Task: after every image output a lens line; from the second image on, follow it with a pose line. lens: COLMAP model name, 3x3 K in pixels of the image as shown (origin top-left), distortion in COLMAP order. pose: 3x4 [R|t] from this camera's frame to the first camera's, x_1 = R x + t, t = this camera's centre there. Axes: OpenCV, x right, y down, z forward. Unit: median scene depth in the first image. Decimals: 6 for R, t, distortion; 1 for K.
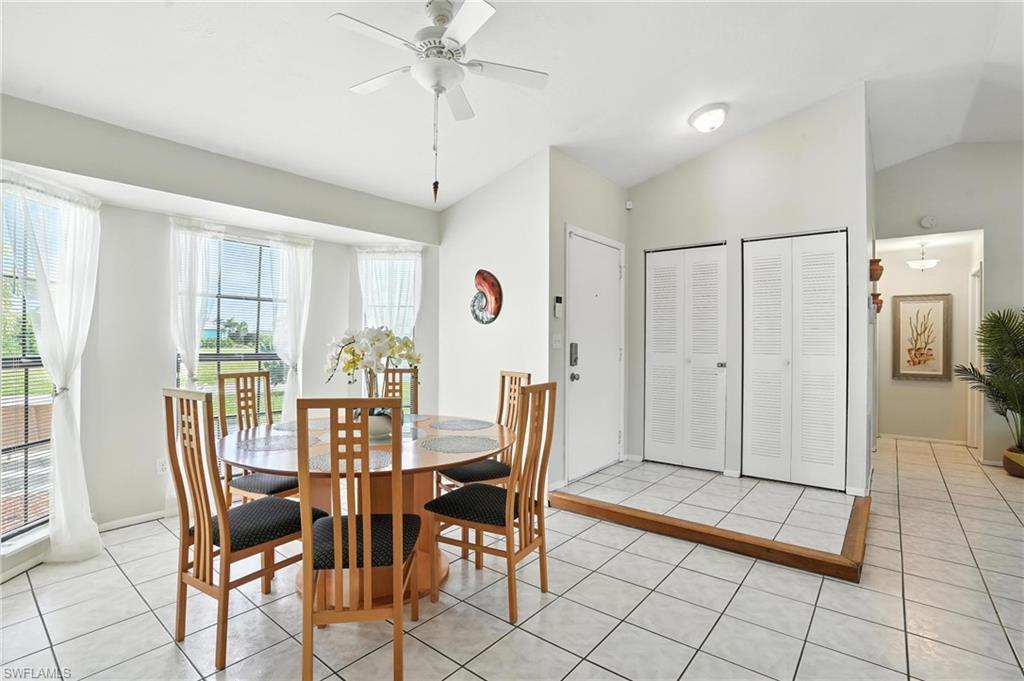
lens RADIAL K [[482.5, 0, 502.4], [0, 482.5, 337.6], [0, 0, 1]] dist [-0.043317, 0.009893]
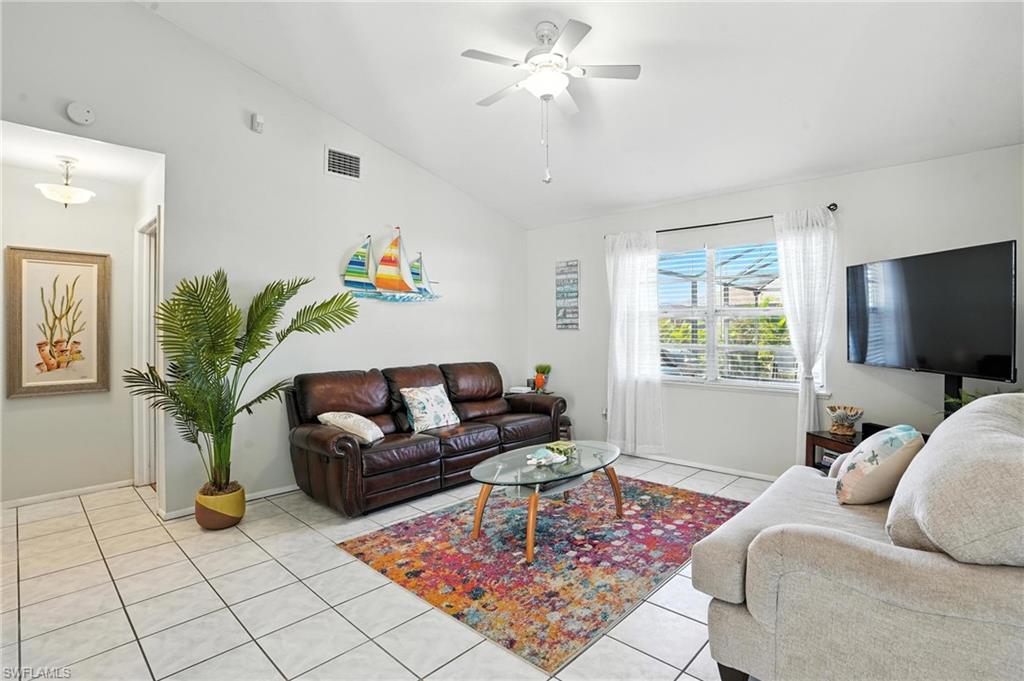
lens RADIAL K [[482.5, 0, 507.2], [0, 482.5, 326.7], [0, 0, 1]] dist [-0.043317, 0.009893]
pose [[0.069205, -0.001176, 0.997602, 0.354690], [-0.000299, 0.999999, 0.001199, 0.003647], [-0.997602, -0.000382, 0.069205, 0.410184]]
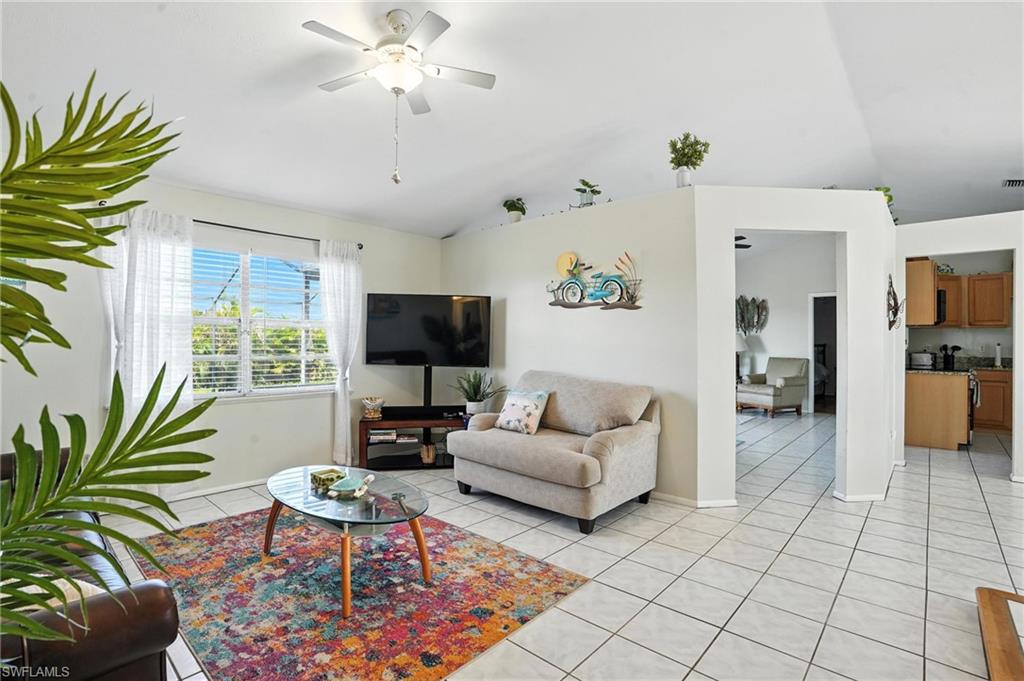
lens RADIAL K [[482.5, 0, 505.7], [0, 482.5, 333.9], [0, 0, 1]] dist [-0.043317, 0.009893]
pose [[-0.997719, -0.013596, 0.066124, 0.987962], [-0.014922, 0.999697, -0.019599, 0.014764], [-0.065837, -0.020541, -0.997619, 1.195273]]
